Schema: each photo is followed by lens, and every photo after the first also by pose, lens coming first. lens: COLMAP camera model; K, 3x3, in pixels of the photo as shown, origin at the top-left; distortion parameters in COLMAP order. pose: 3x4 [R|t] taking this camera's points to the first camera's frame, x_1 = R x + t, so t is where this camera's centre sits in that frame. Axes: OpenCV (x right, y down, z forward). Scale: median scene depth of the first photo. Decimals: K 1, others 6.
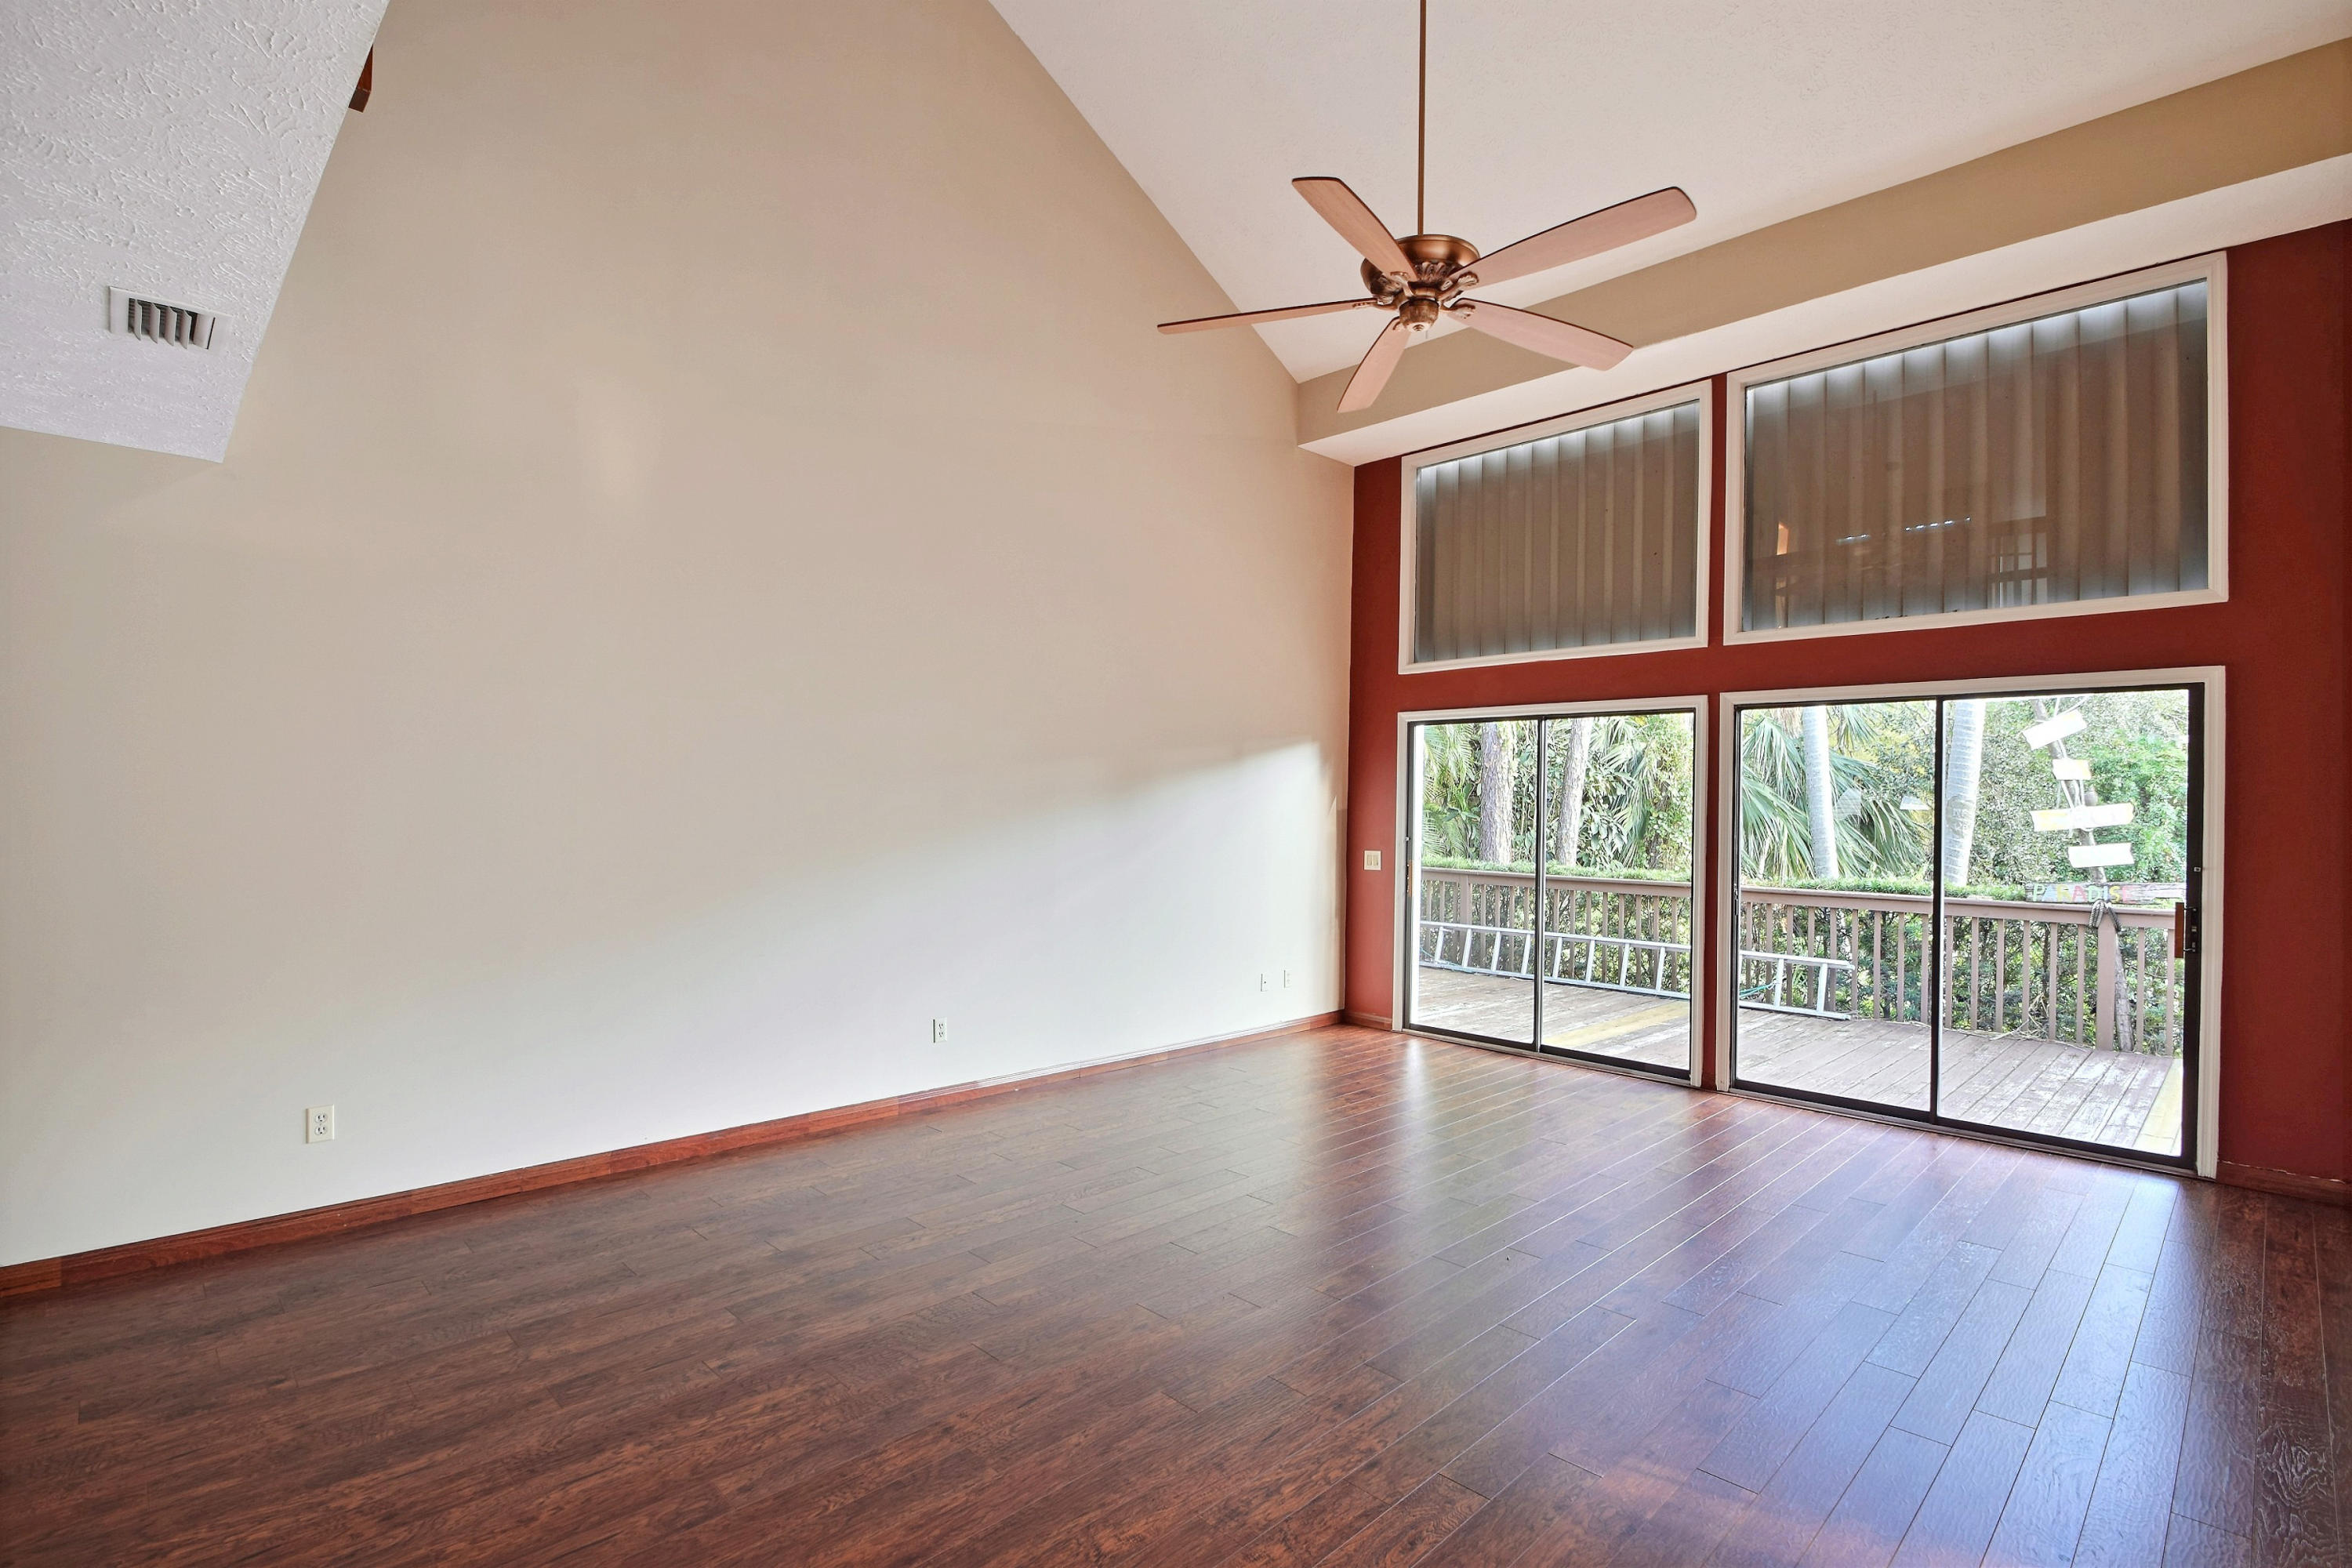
lens RADIAL K [[1100.8, 0, 1168.0], [0, 1100.8, 781.5], [0, 0, 1]] dist [0.002724, -0.008539]
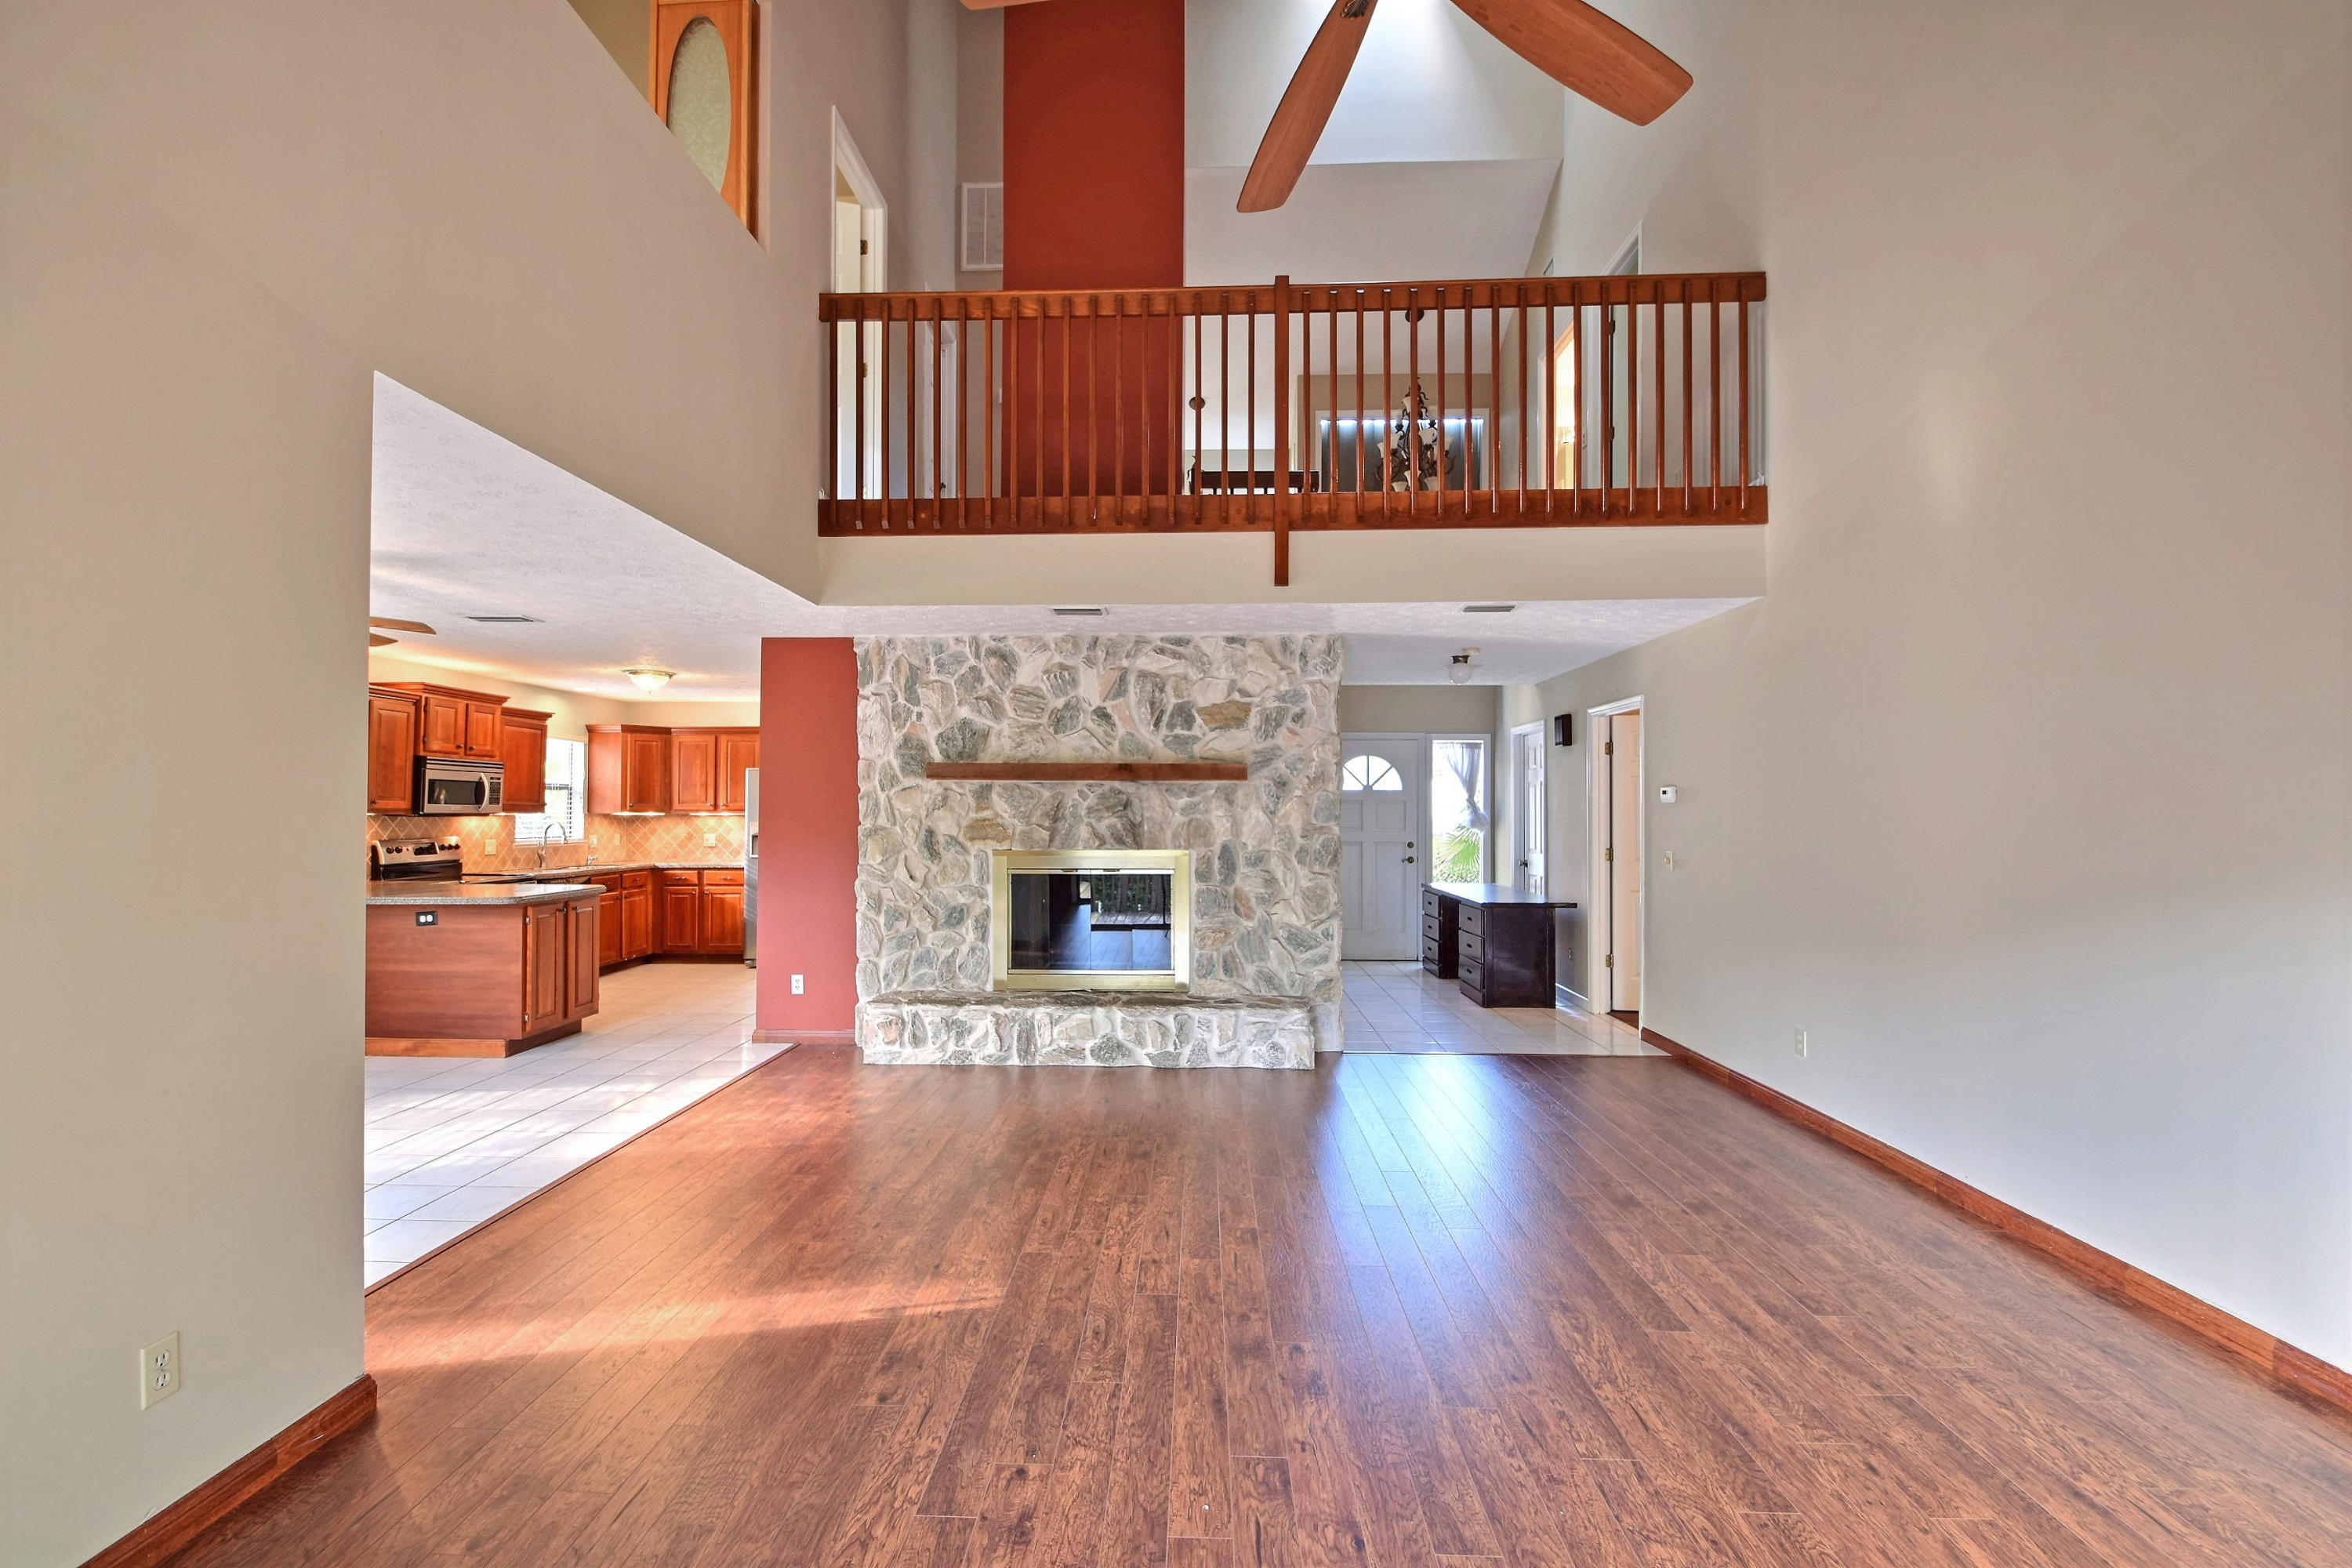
lens RADIAL K [[1044.7, 0, 1137.1], [0, 1044.7, 799.6], [0, 0, 1]] dist [0.019399, -0.016940]
pose [[-0.755534, -0.025246, -0.654623, 0.387086], [-0.000708, 0.999288, -0.037722, 0.028025], [0.655109, -0.028036, -0.755014, 0.755428]]
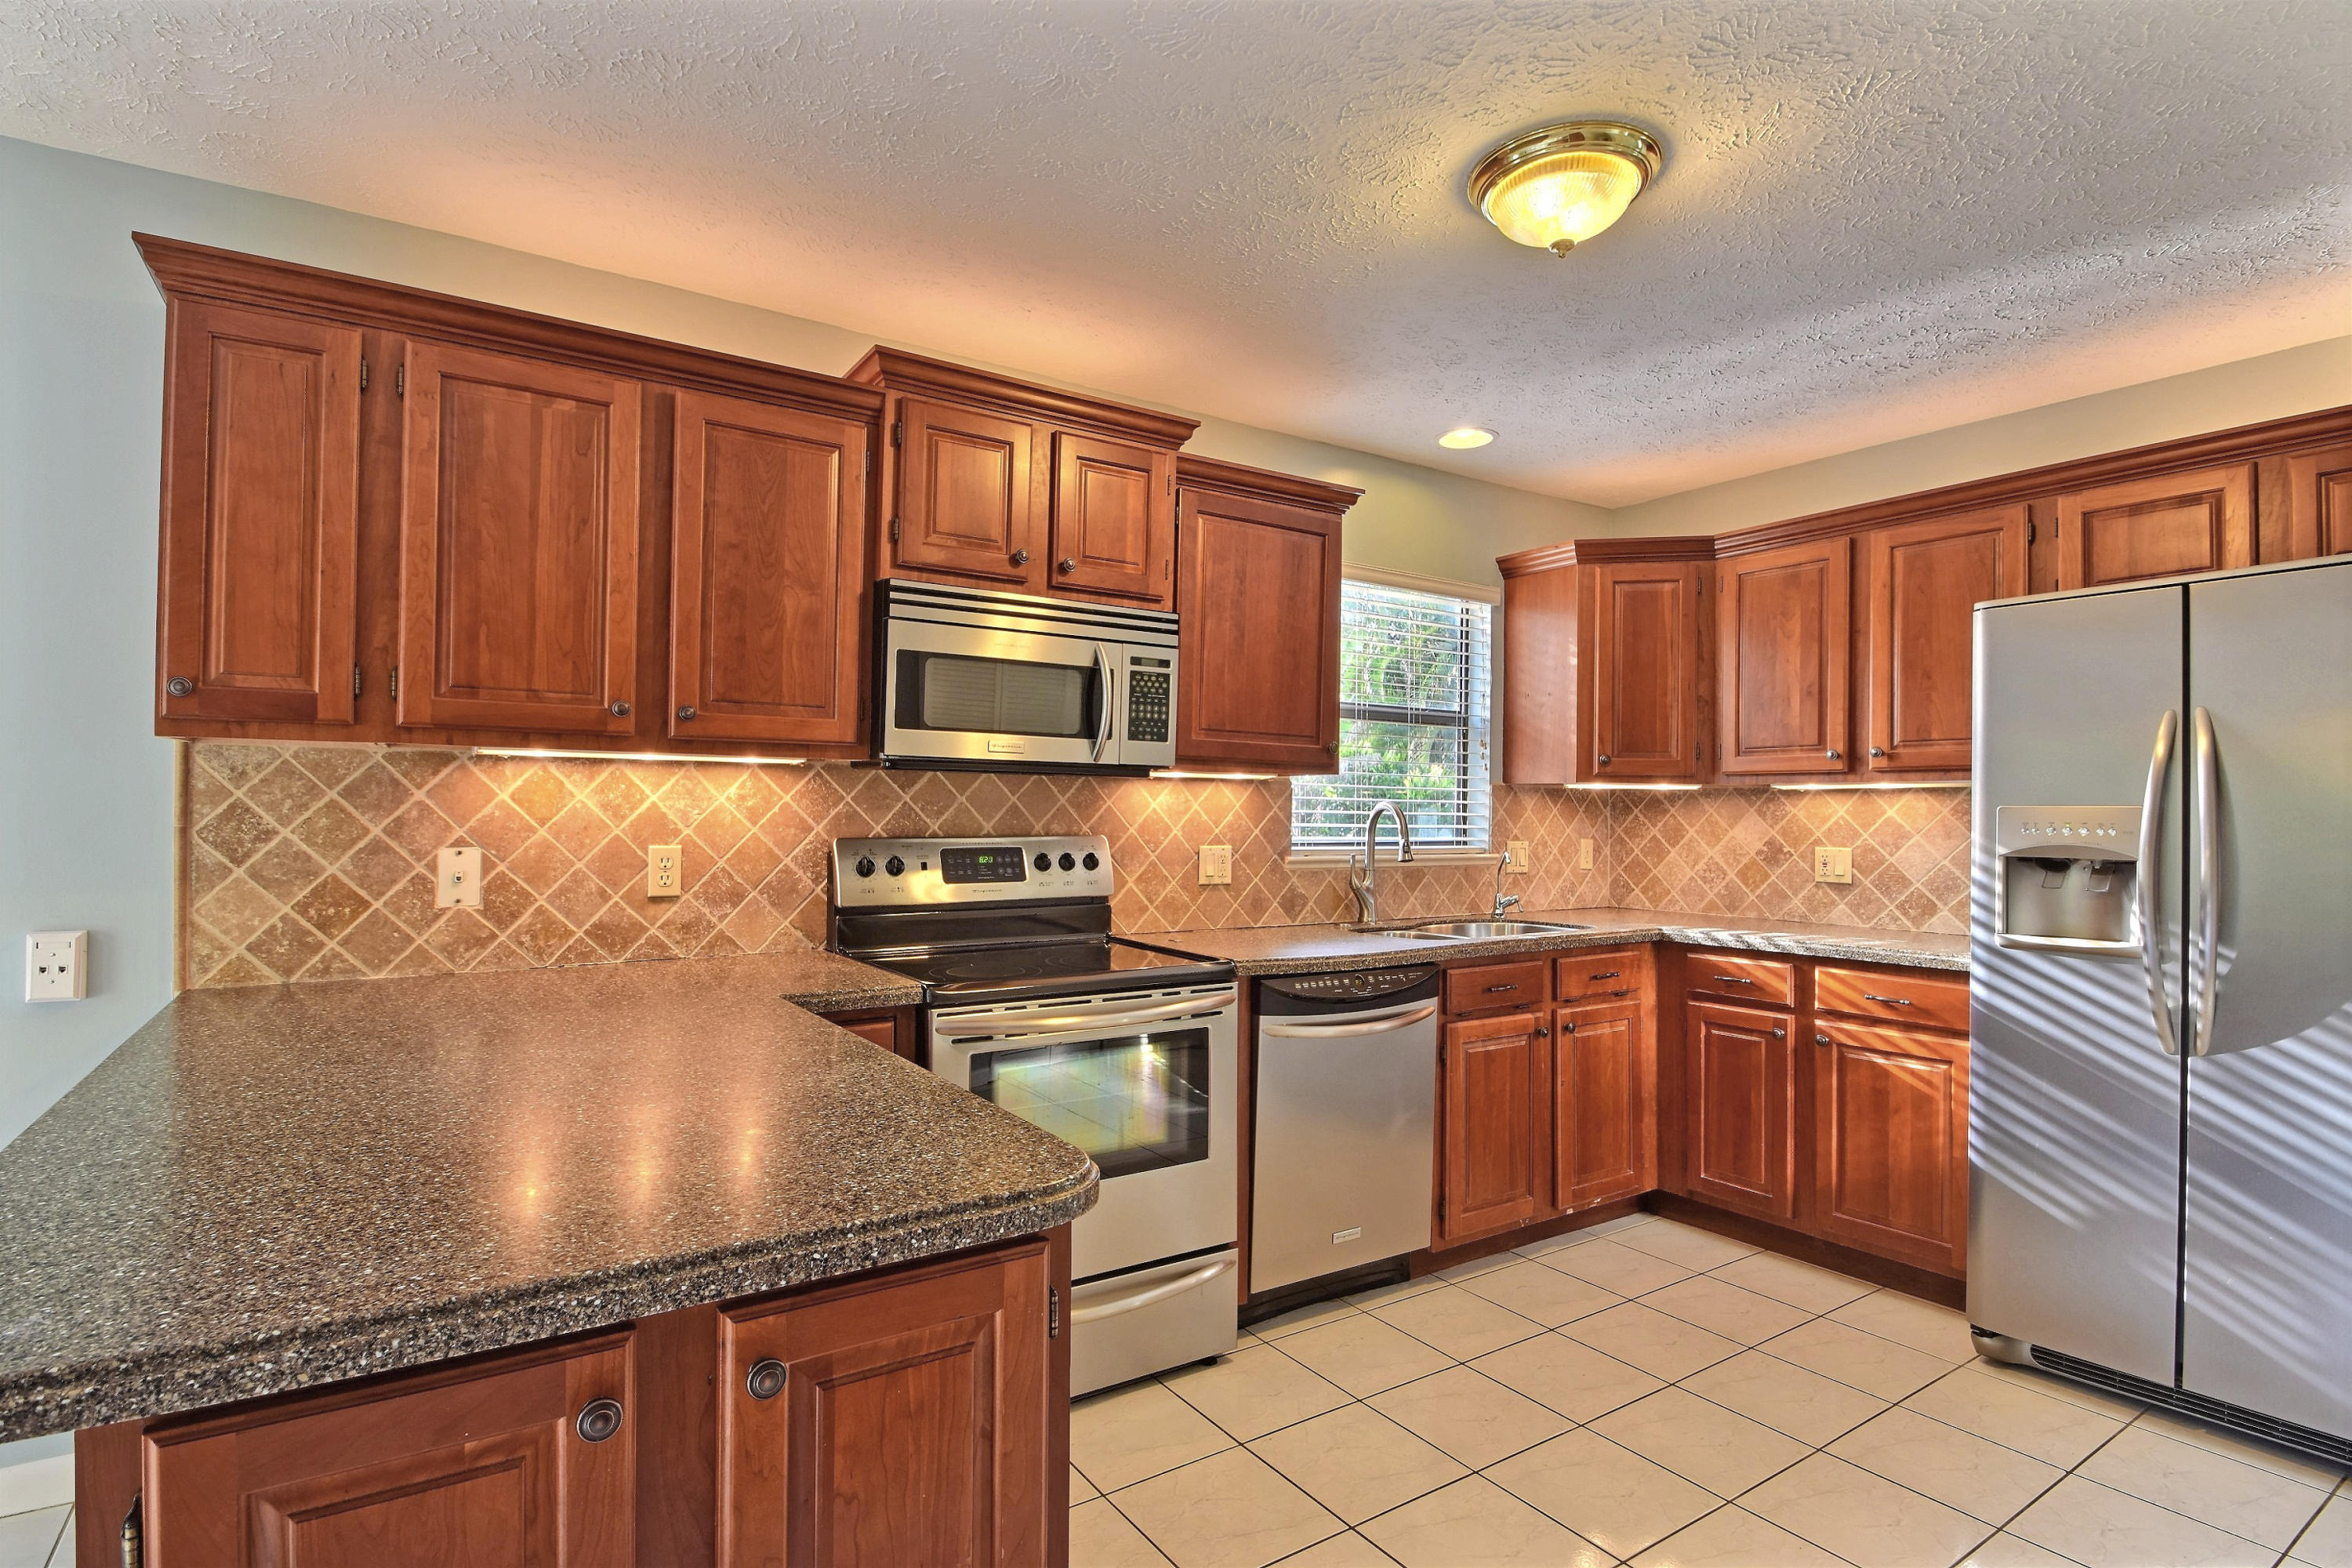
lens RADIAL K [[1167.6, 0, 1149.9], [0, 1167.6, 799.2], [0, 0, 1]] dist [-0.001090, -0.008077]
pose [[-0.977901, -0.025921, 0.207456, 0.066314], [-0.031410, 0.999237, -0.023207, 0.021852], [-0.206696, -0.029210, -0.977969, -0.178627]]
